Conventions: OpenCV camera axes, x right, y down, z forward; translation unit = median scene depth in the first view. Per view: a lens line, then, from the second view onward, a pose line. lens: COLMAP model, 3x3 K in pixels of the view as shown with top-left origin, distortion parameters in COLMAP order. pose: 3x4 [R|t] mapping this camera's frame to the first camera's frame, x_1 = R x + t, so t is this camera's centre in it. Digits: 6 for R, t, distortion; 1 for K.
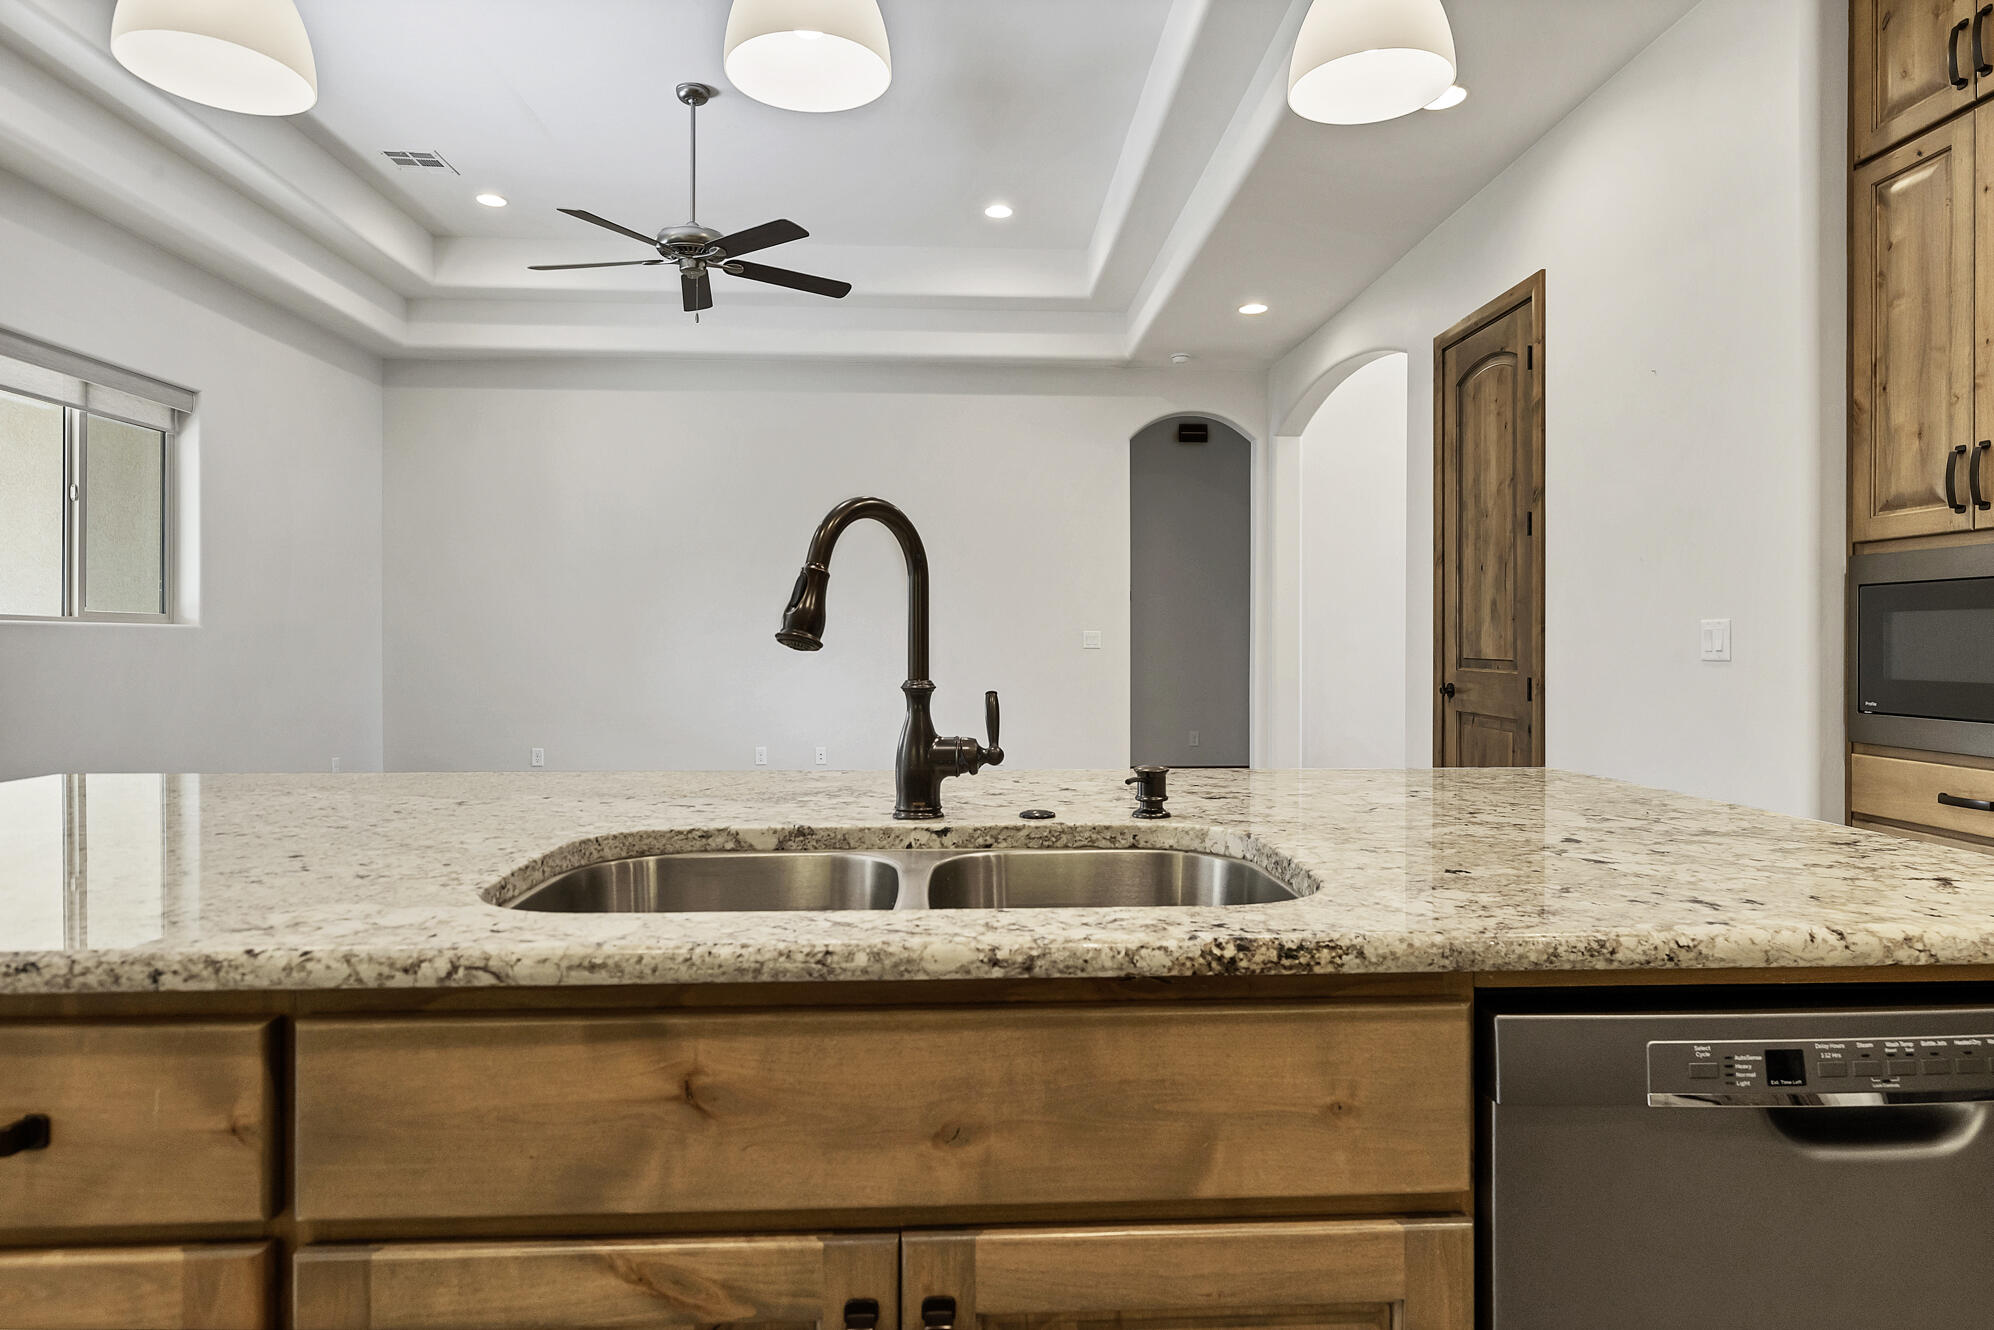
lens RADIAL K [[1102.6, 0, 1003.4], [0, 1102.6, 643.5], [0, 0, 1]] dist [-0.004039, -0.002341]
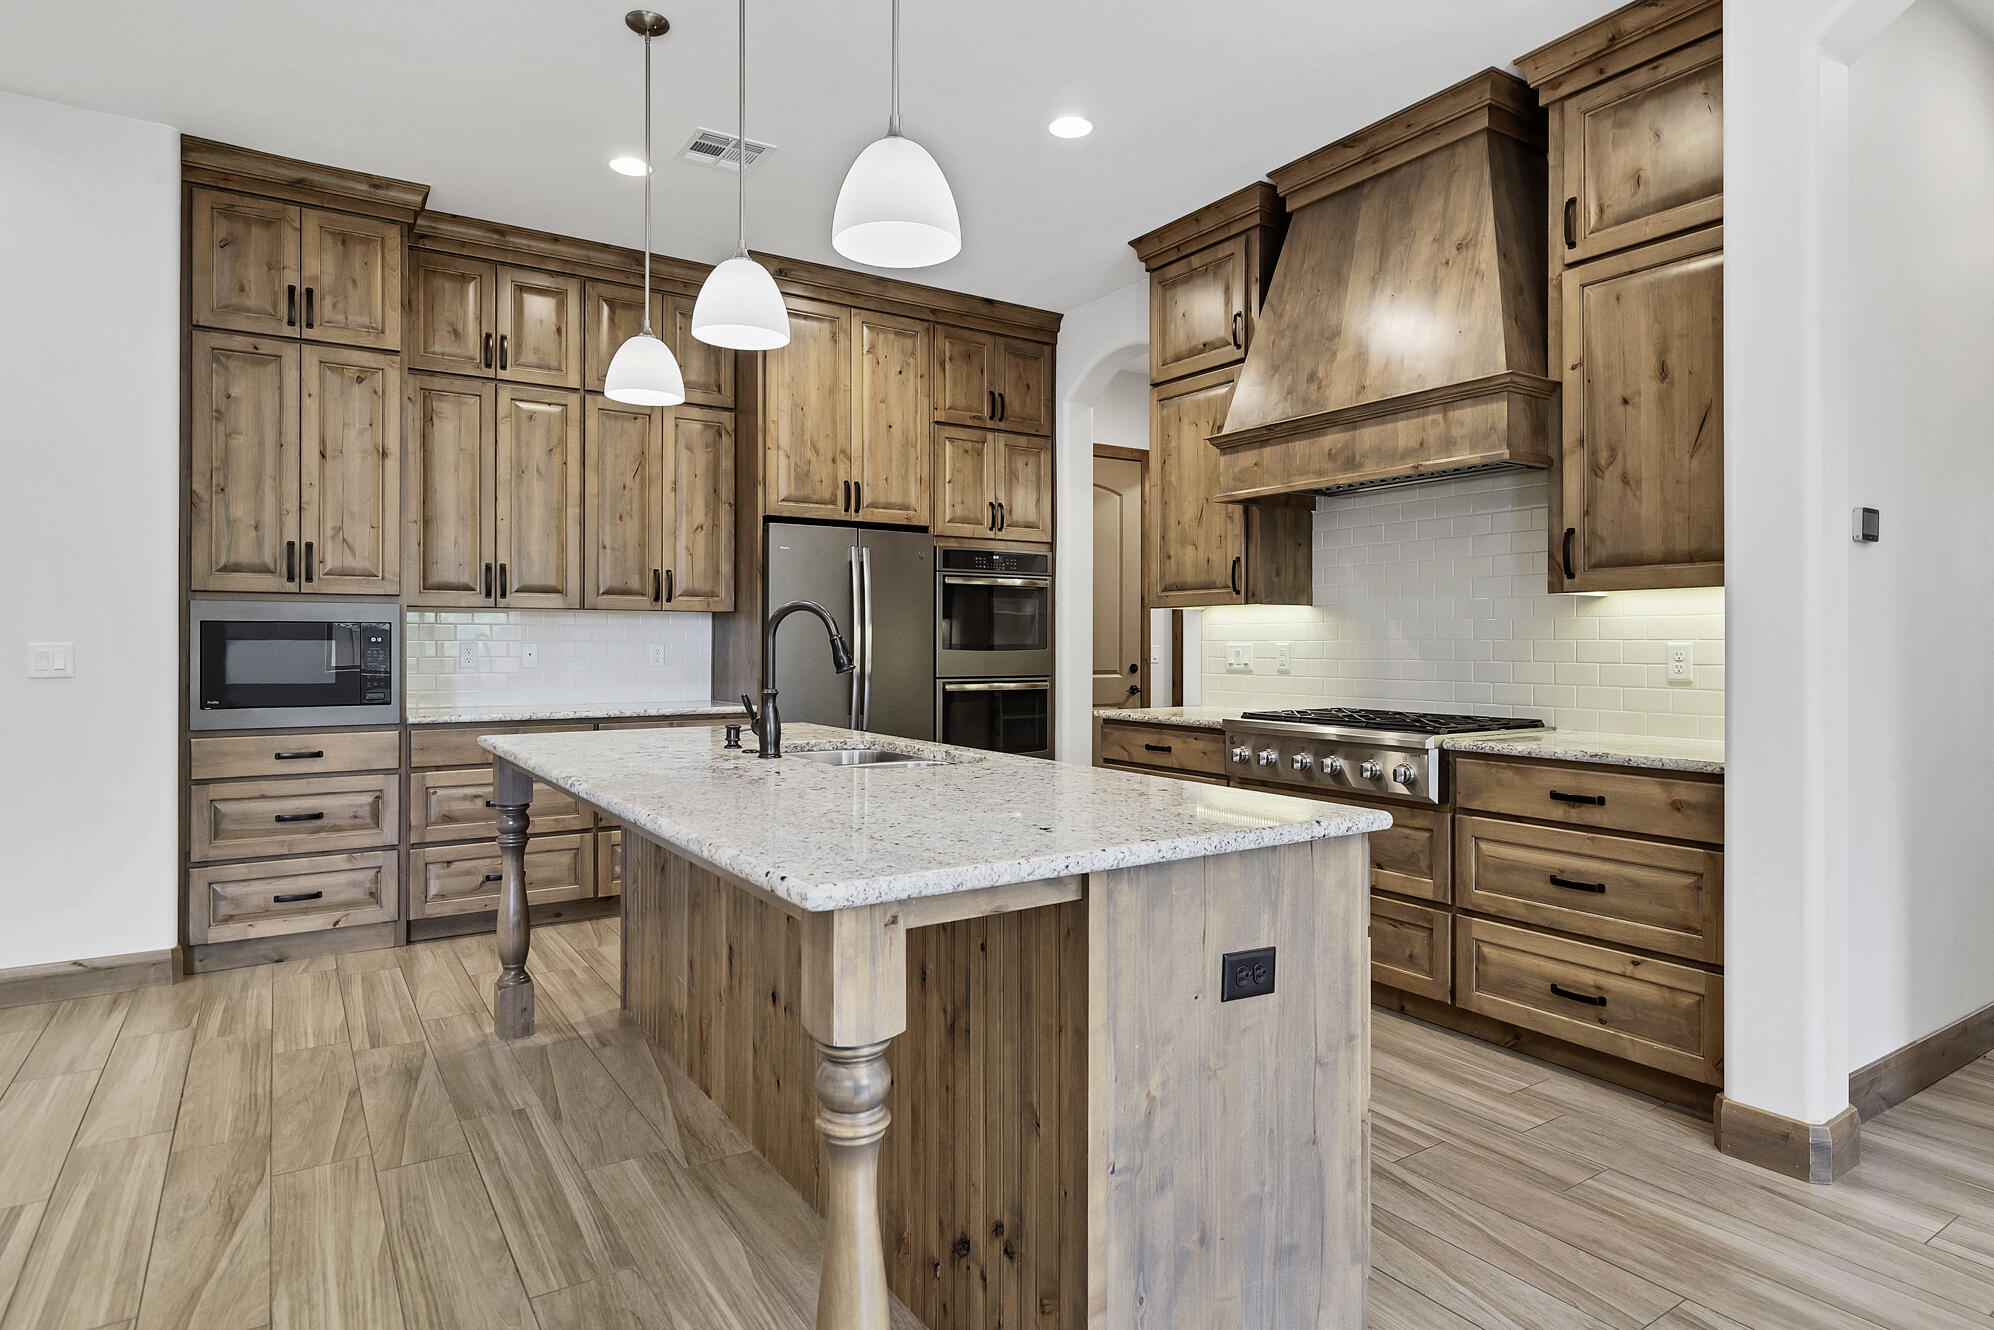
lens RADIAL K [[1127.9, 0, 998.4], [0, 1127.9, 645.0], [0, 0, 1]] dist [-0.001659, -0.000704]
pose [[-0.506662, -0.001392, 0.862143, -1.073470], [0.000688, 0.999998, 0.002019, -0.024862], [-0.862144, 0.001616, -0.506660, 0.887577]]
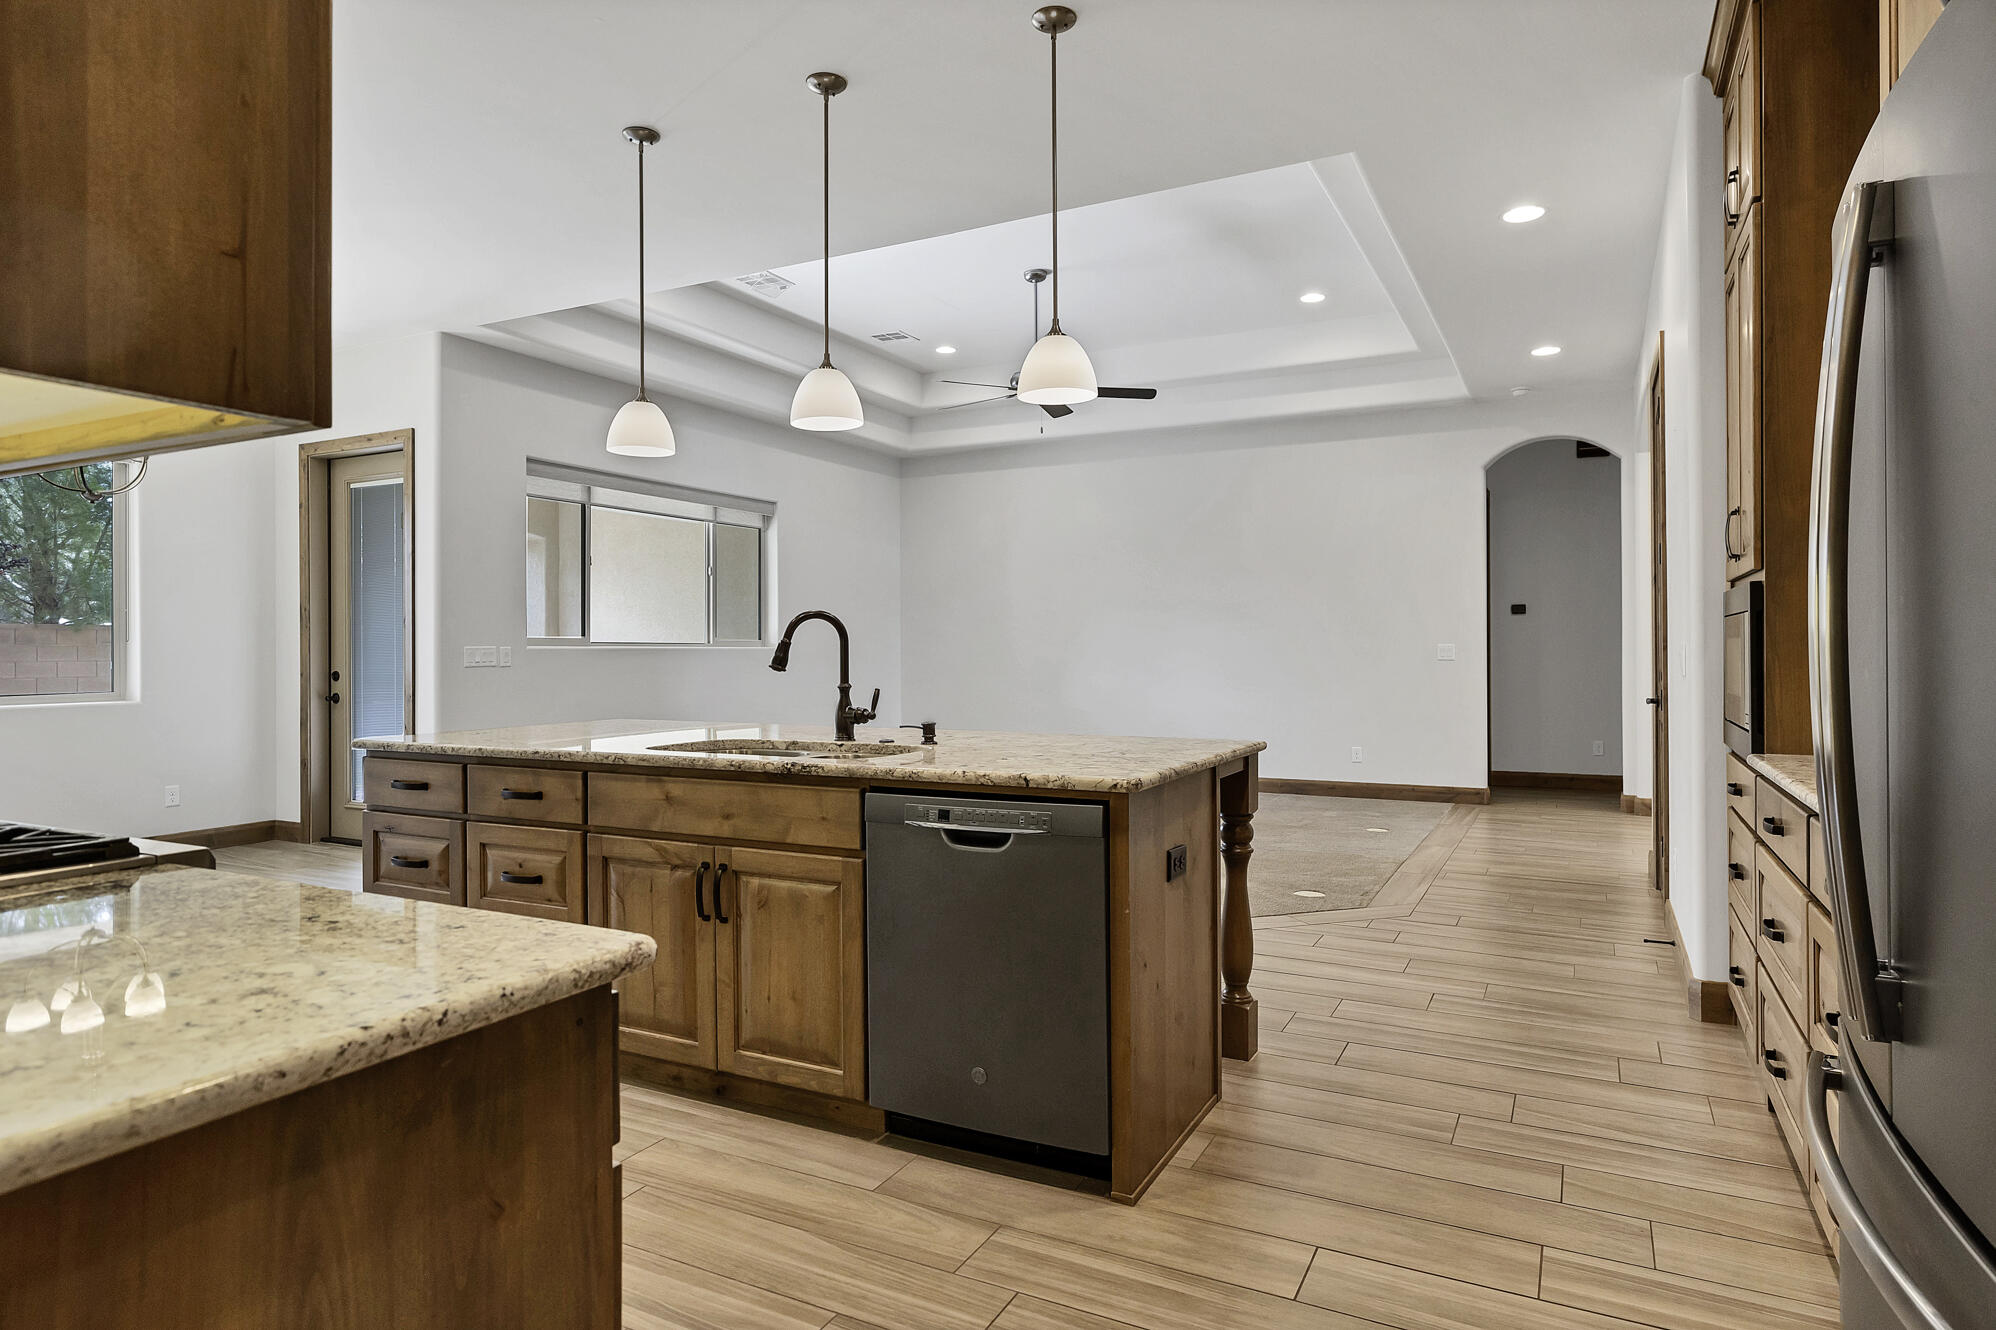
lens RADIAL K [[1086.0, 0, 1039.6], [0, 1086.0, 650.2], [0, 0, 1]] dist [-0.003808, -0.000375]
pose [[0.883628, -0.005843, -0.468154, 0.726080], [0.004895, 0.999983, -0.003240, -0.015060], [0.468165, 0.000571, 0.883641, -0.459093]]
